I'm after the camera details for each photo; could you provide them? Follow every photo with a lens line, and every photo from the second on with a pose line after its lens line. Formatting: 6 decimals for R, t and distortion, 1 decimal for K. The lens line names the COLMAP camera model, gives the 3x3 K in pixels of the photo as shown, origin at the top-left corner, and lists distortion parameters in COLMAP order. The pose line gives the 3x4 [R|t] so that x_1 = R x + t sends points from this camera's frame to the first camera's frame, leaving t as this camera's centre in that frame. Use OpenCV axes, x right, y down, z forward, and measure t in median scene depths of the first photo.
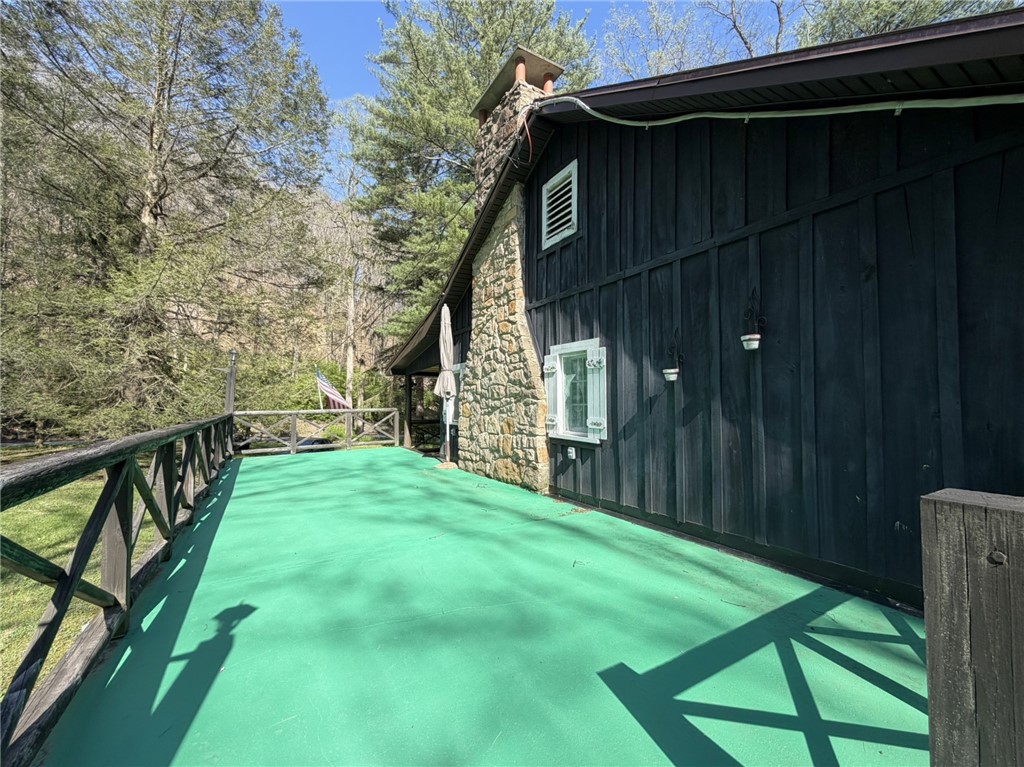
lens RADIAL K [[411.6, 0, 511.1], [0, 411.6, 386.6], [0, 0, 1]] dist [0.002471, 0.000263]
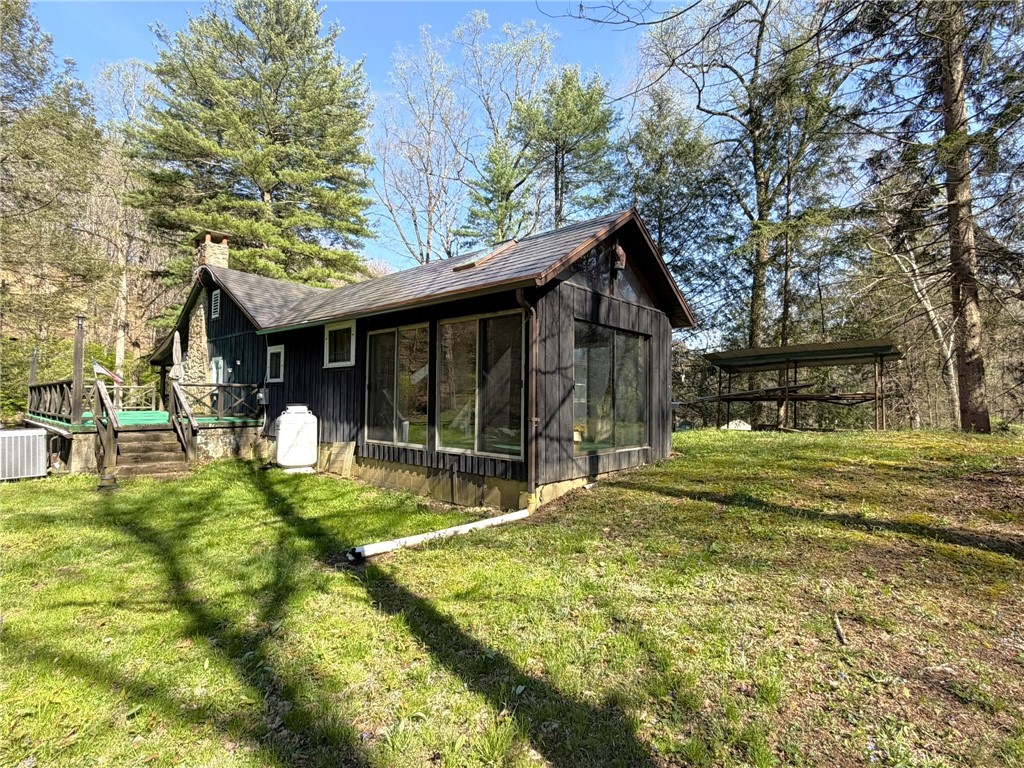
lens RADIAL K [[497.6, 0, 514.8], [0, 497.6, 384.5], [0, 0, 1]] dist [0.007024, 0.000606]
pose [[0.956689, 0.014798, 0.290736, 0.709156], [-0.018017, 0.999802, 0.008399, 0.005047], [-0.290554, -0.013273, 0.956766, -1.789278]]
